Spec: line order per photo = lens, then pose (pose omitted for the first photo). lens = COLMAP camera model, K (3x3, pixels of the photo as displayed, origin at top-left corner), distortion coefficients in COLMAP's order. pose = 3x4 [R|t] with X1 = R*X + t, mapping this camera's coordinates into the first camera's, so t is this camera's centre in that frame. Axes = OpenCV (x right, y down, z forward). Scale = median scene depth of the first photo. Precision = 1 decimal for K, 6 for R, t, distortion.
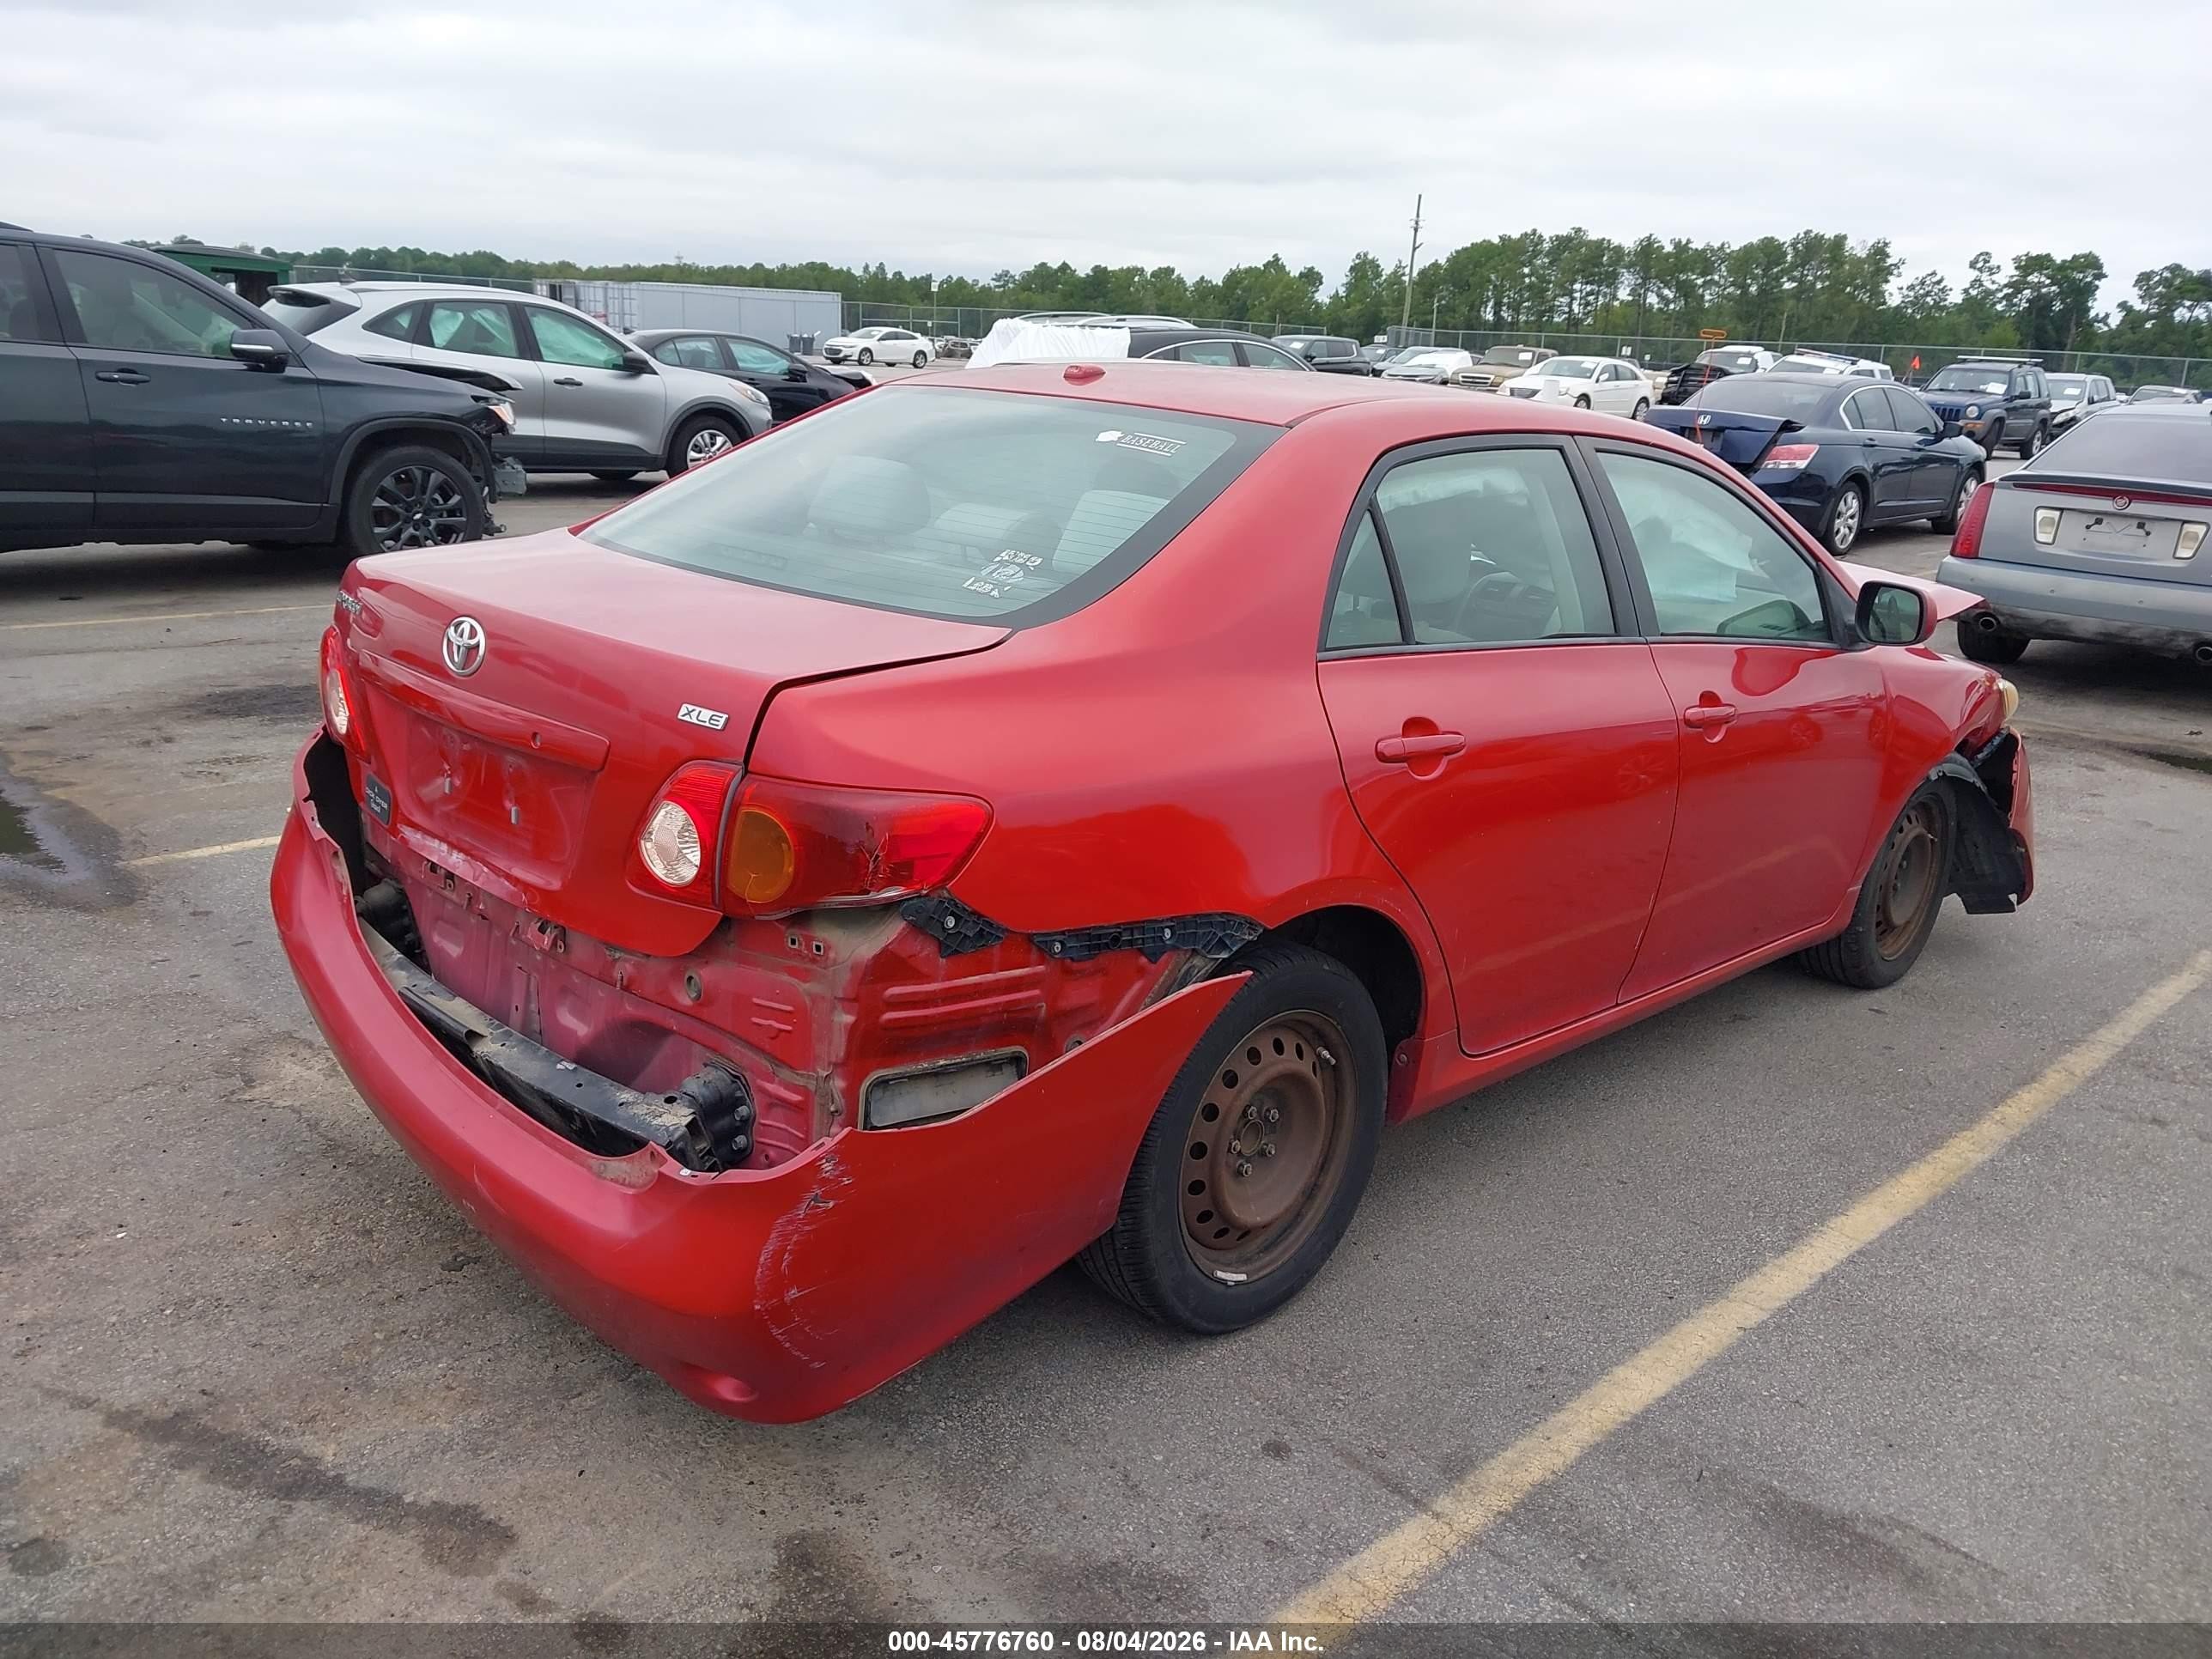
lens RADIAL K [[1786.7, 0, 1109.7], [0, 1786.7, 843.3], [0, 0, 1]] dist [0.010145, -0.012843]
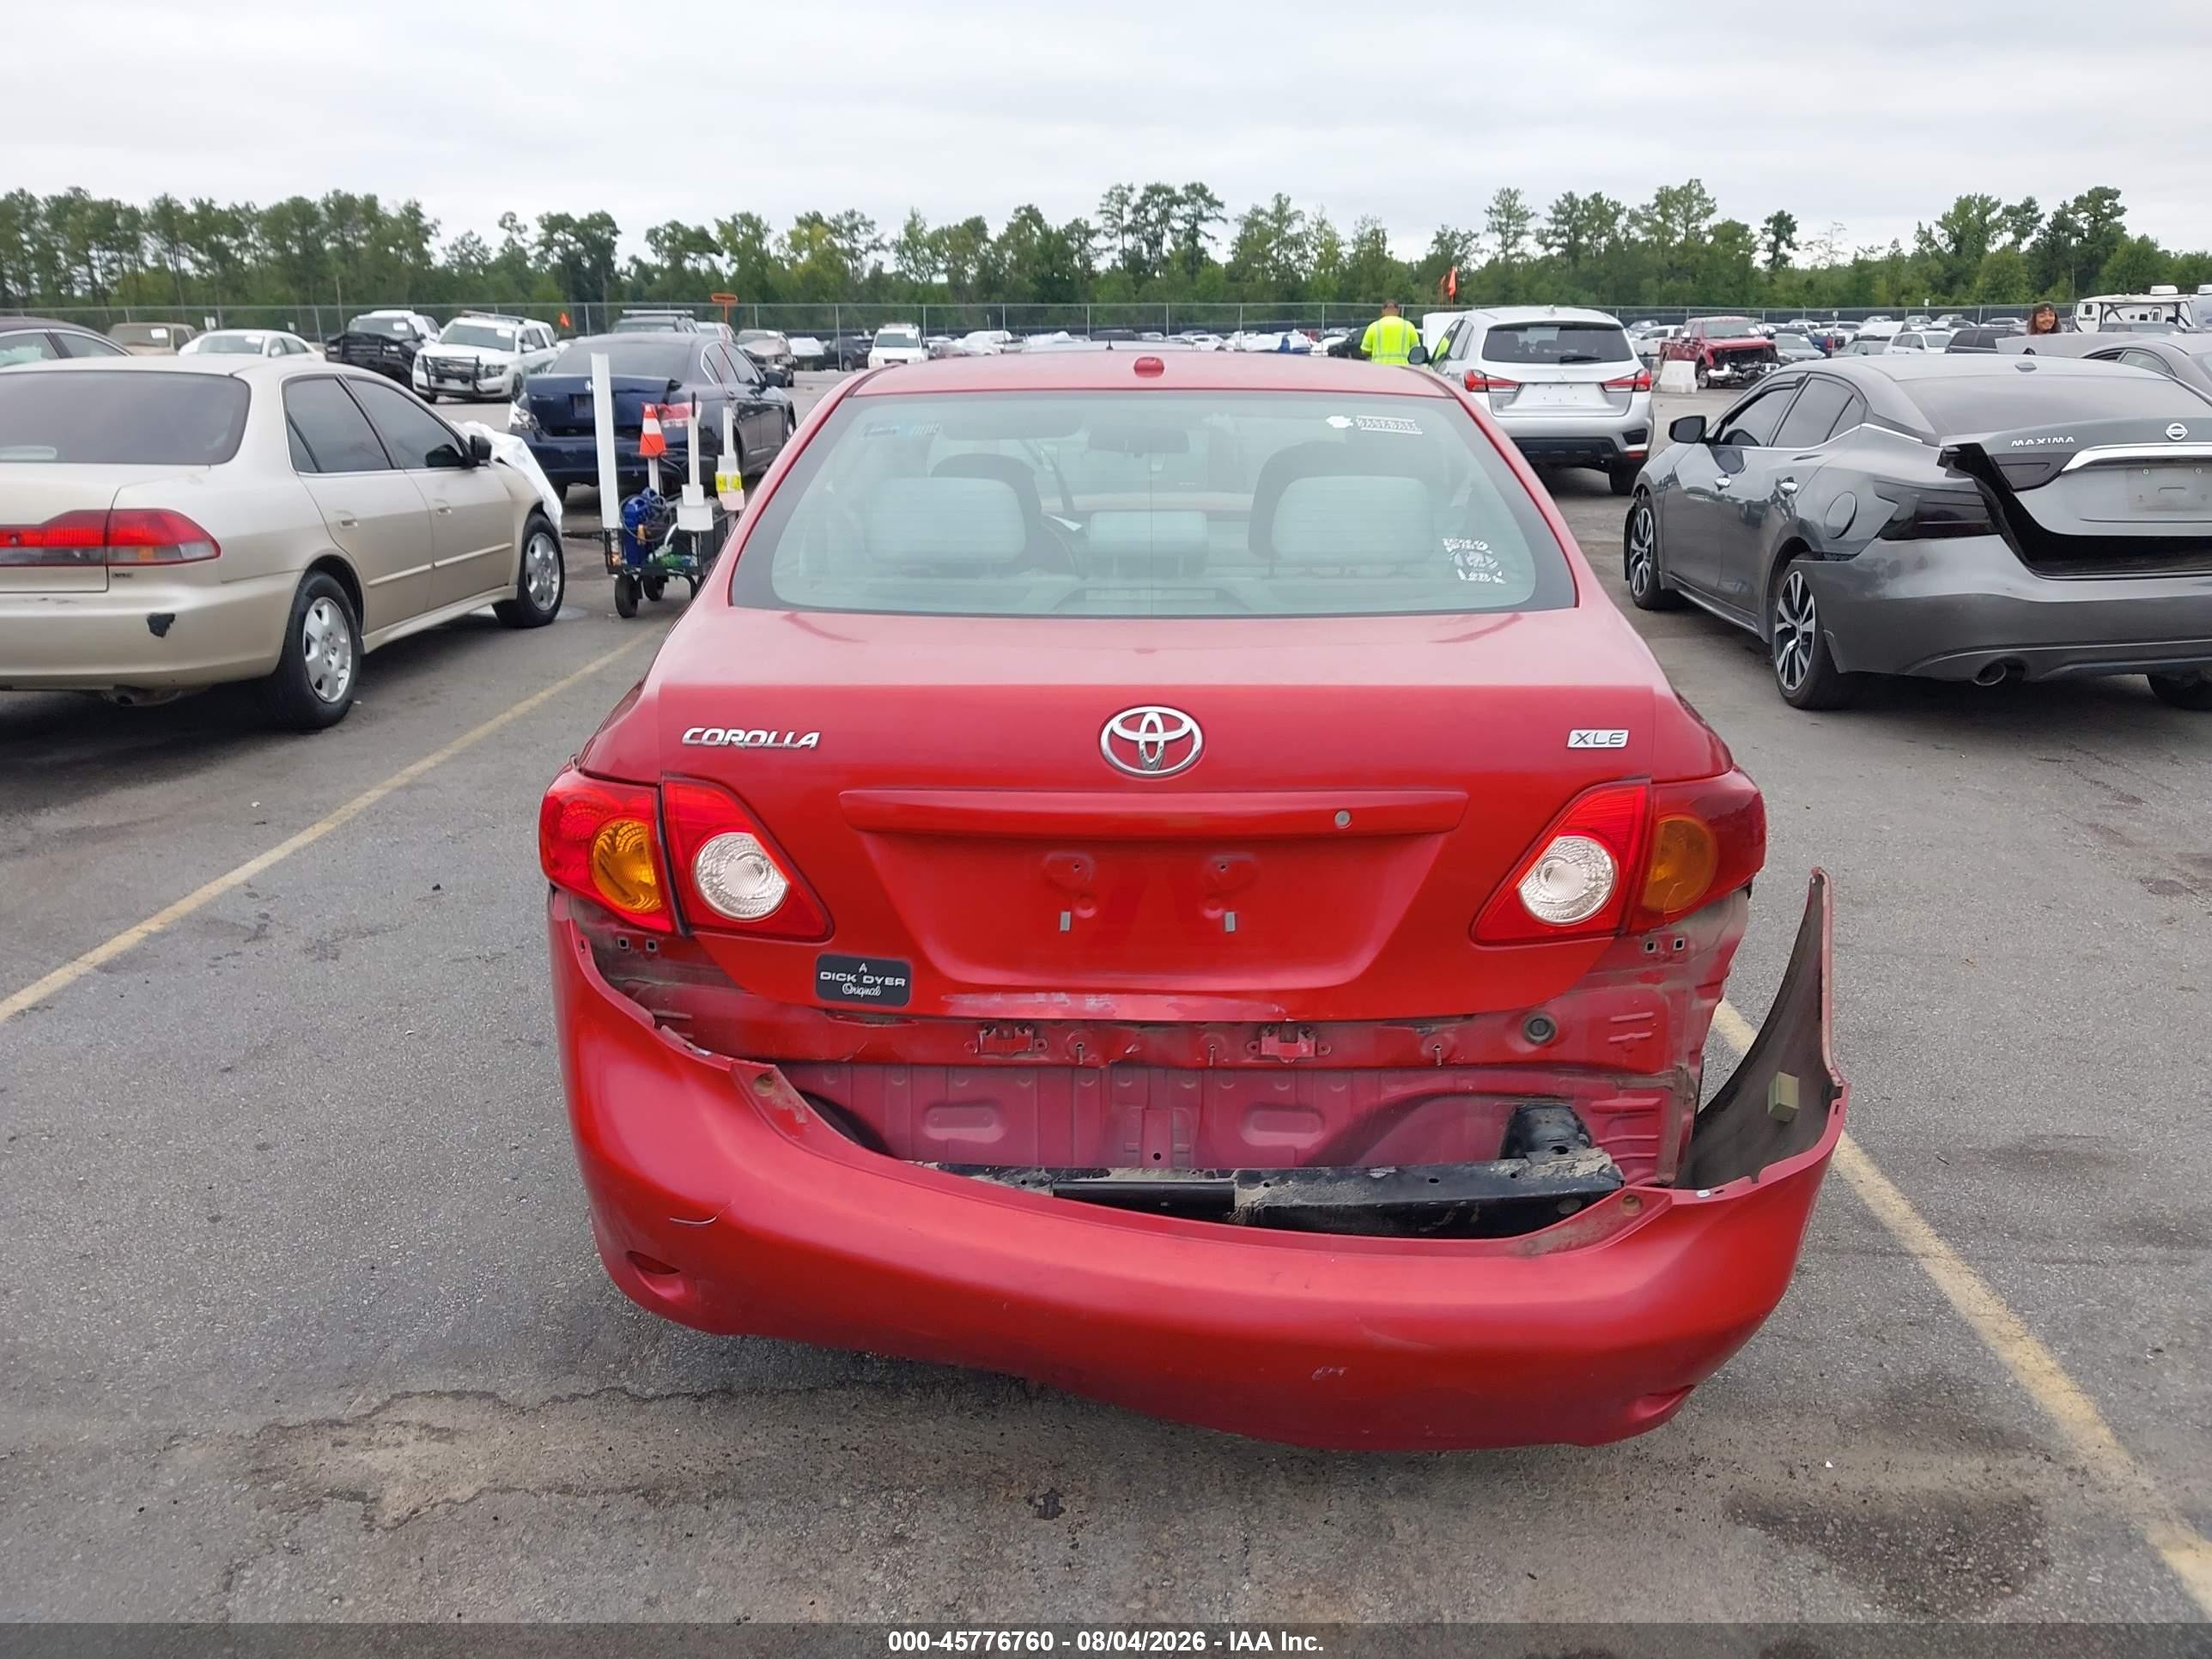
lens RADIAL K [[1786.7, 0, 1109.7], [0, 1786.7, 843.3], [0, 0, 1]] dist [0.010145, -0.012843]
pose [[0.711003, -0.241280, 0.660499, -0.090140], [0.227677, 0.967683, 0.108408, -0.015426], [-0.665310, 0.073302, 0.742960, 0.039867]]
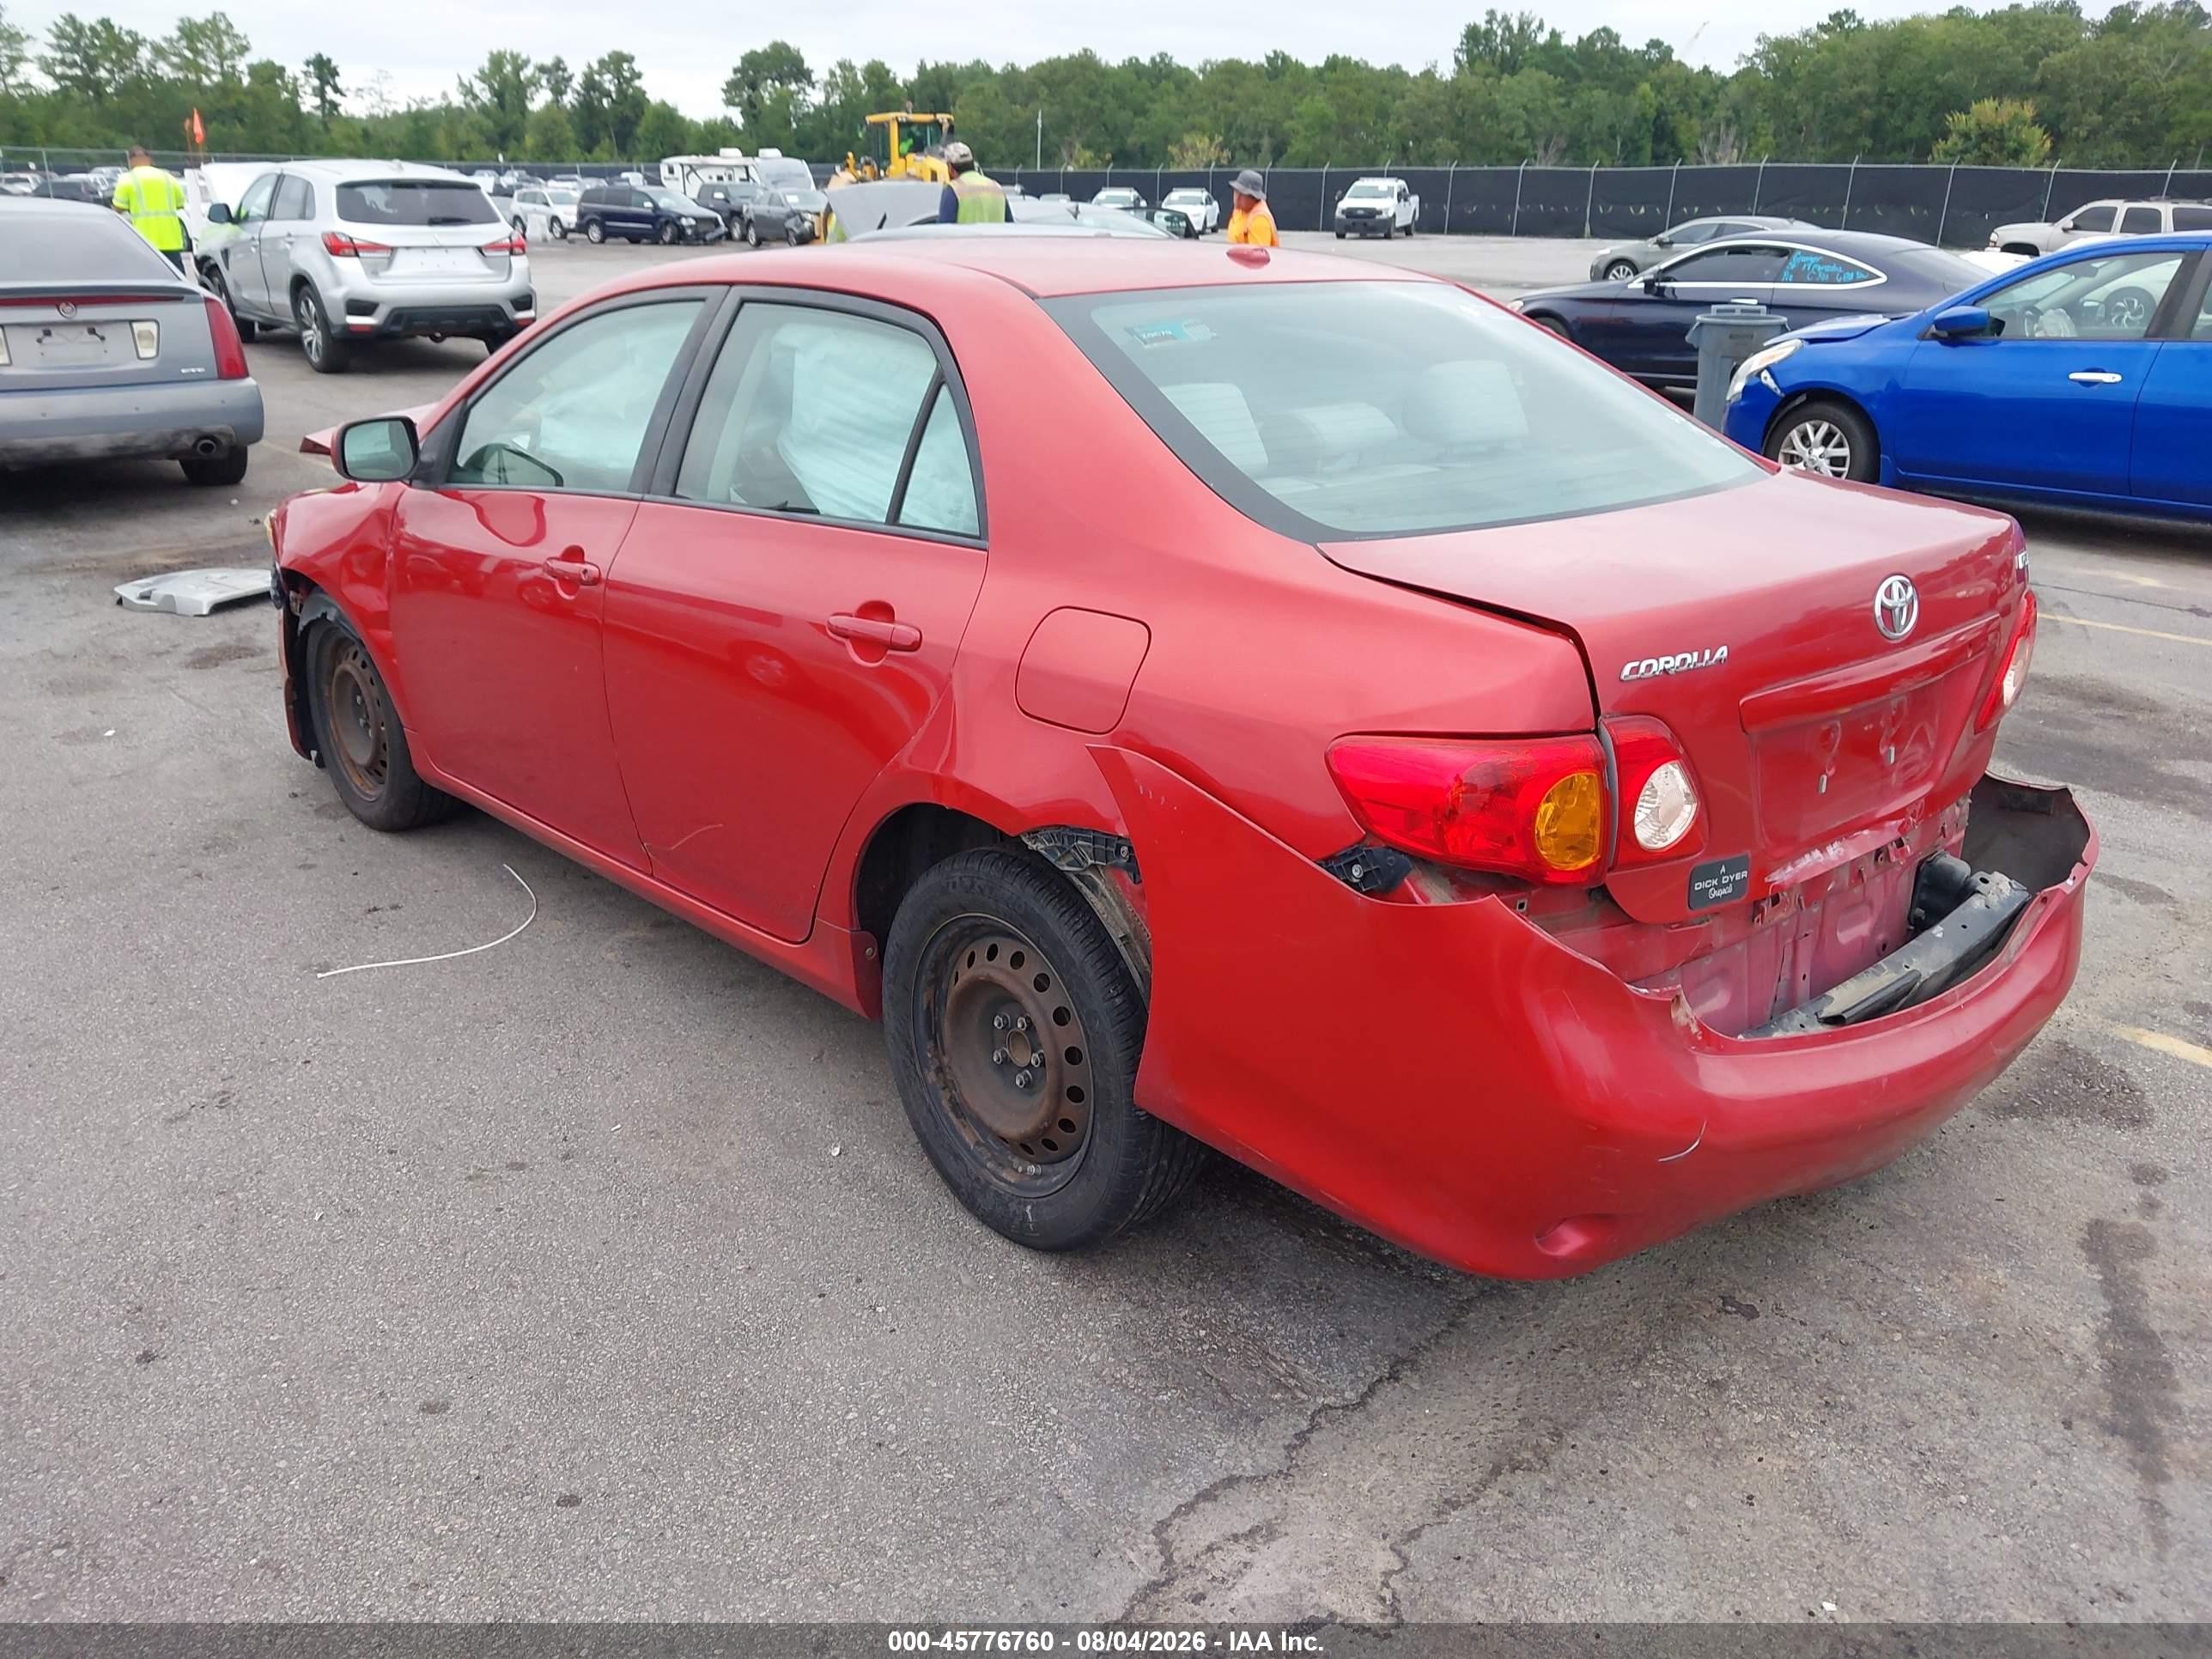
lens RADIAL K [[1791.2, 0, 1106.0], [0, 1791.2, 829.5], [0, 0, 1]] dist [0.011027, -0.002436]
pose [[0.025027, -0.379350, 0.924915, -0.125126], [0.260537, 0.895706, 0.360321, -0.044043], [-0.965140, 0.231956, 0.121252, 0.127782]]
